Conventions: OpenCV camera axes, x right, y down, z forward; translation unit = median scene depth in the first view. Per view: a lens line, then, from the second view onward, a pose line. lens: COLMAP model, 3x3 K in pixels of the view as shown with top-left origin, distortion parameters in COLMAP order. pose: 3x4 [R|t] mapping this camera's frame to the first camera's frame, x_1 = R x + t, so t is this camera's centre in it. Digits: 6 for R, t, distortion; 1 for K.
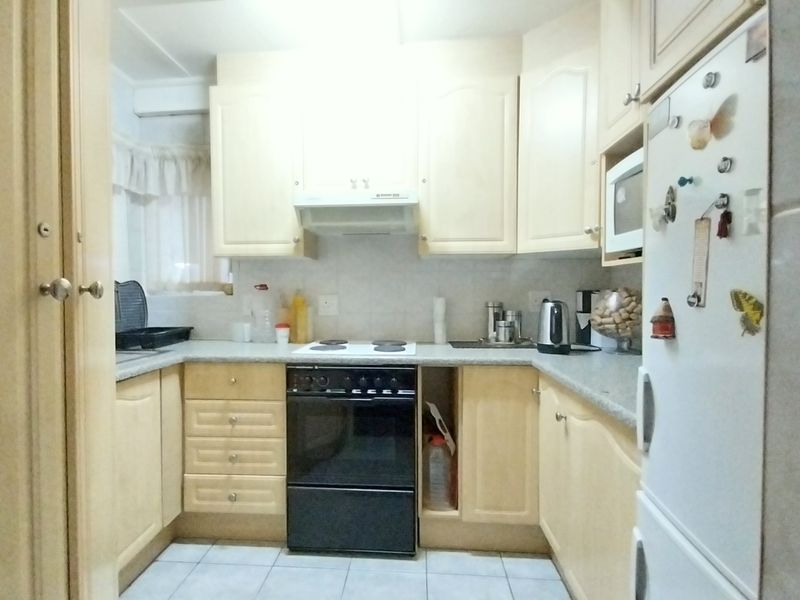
lens RADIAL K [[428.8, 0, 394.8], [0, 428.8, 298.5], [0, 0, 1]] dist [0.034174, 0.000074]
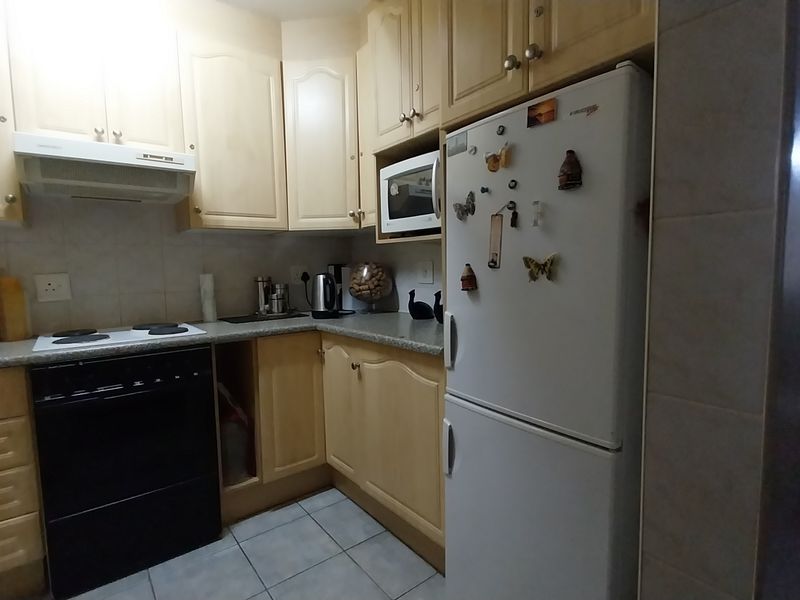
lens RADIAL K [[428.8, 0, 394.8], [0, 428.8, 298.5], [0, 0, 1]] dist [0.034174, 0.000074]
pose [[0.753461, -0.066290, 0.654142, -0.259802], [0.032981, 0.997463, 0.063093, 0.007249], [-0.656665, -0.025964, 0.753736, 0.005727]]
